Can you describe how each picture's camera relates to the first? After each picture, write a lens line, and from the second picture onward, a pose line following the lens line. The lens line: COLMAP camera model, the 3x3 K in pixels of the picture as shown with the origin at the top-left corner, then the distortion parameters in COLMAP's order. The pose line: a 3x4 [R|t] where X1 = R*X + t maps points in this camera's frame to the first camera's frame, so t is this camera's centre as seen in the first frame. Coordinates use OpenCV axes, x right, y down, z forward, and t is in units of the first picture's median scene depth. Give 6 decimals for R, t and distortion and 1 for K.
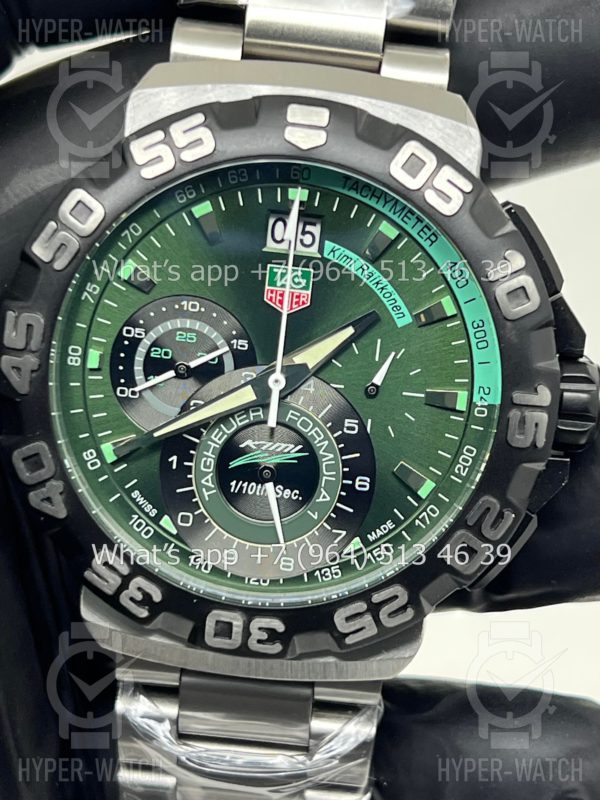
lens RADIAL K [[2017.9, 0, 285.2], [0, 2017.9, 402.1], [0, 0, 1]] dist [0.307435, 0.000000]
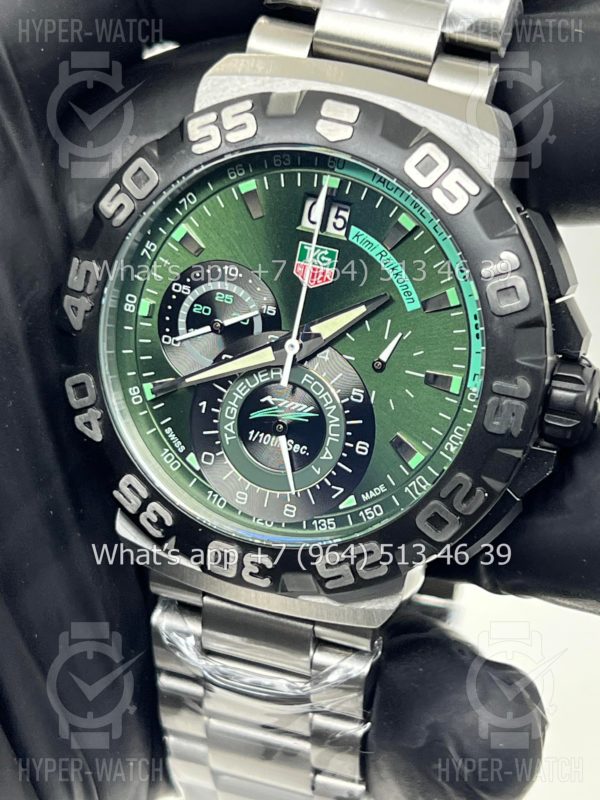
lens RADIAL K [[2017.9, 0, 266.1], [0, 2017.9, 403.4], [0, 0, 1]] dist [0.307435, 0.000000]
pose [[0.958547, 0.127601, -0.254767, 0.268742], [-0.125083, 0.991802, 0.026132, -0.006293], [0.256013, 0.006819, 0.966649, -0.083608]]
